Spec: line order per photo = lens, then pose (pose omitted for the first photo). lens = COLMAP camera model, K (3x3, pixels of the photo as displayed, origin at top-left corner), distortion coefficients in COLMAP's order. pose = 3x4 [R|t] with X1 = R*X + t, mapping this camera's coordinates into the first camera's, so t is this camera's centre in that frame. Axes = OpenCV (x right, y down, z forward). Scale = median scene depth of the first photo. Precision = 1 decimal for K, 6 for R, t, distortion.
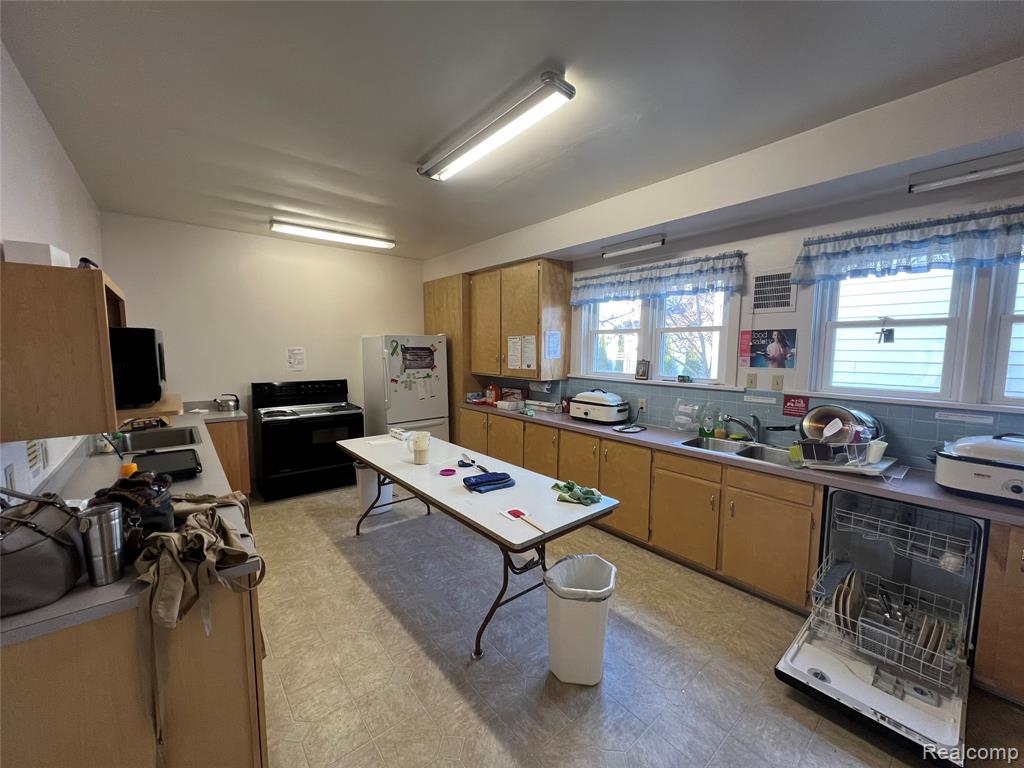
lens RADIAL K [[410.0, 0, 508.4], [0, 410.0, 384.1], [0, 0, 1]] dist [-0.000036, -0.000013]
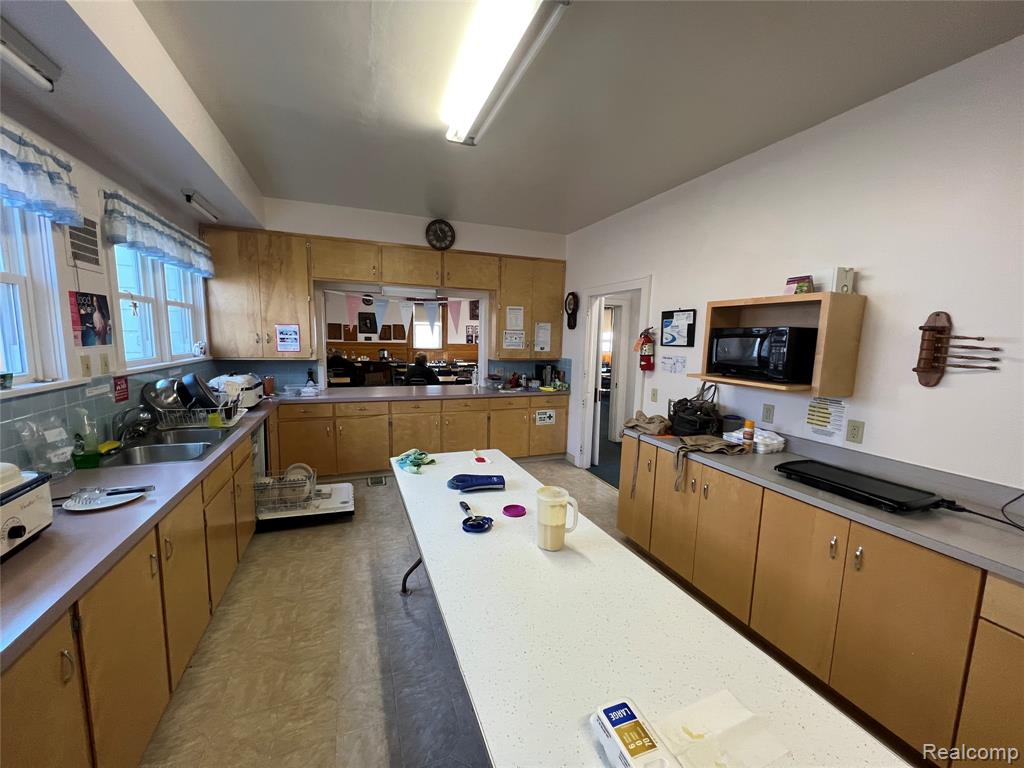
lens RADIAL K [[410.0, 0, 514.4], [0, 410.0, 387.3], [0, 0, 1]] dist [-0.000036, -0.000013]
pose [[-0.947189, -0.059794, 0.315052, -0.342379], [0.010297, 0.976284, 0.216247, -0.125742], [-0.320511, 0.208070, -0.924110, 1.548999]]
